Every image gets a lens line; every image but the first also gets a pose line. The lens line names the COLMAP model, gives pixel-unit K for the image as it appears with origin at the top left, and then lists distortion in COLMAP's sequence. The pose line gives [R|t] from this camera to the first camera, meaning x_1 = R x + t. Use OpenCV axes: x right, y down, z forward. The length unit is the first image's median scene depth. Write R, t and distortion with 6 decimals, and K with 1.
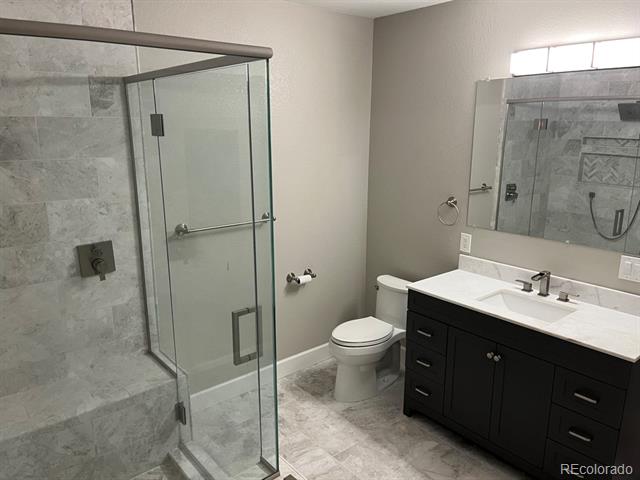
lens RADIAL K [[489.5, 0, 319.9], [0, 489.5, 240.8], [0, 0, 1]] dist [0.028353, -0.020771]
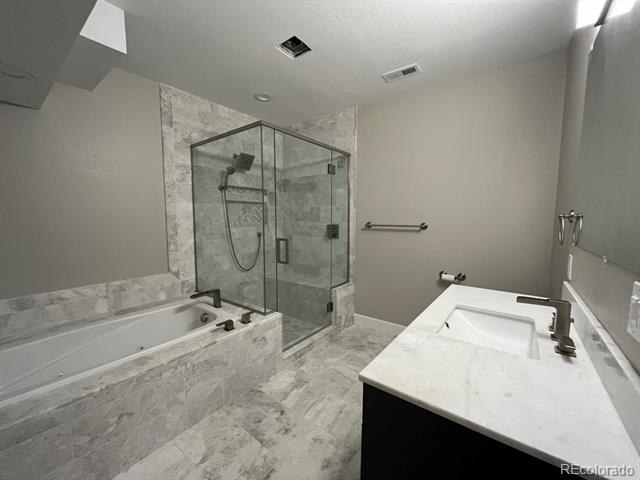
lens RADIAL K [[258.6, 0, 320.8], [0, 258.6, 239.0], [0, 0, 1]] dist [0.000840, -0.000050]
pose [[0.231947, 0.084785, -0.969026, 0.768571], [-0.233933, 0.971819, 0.029035, 0.051685], [0.944180, 0.219953, 0.245245, 0.656888]]
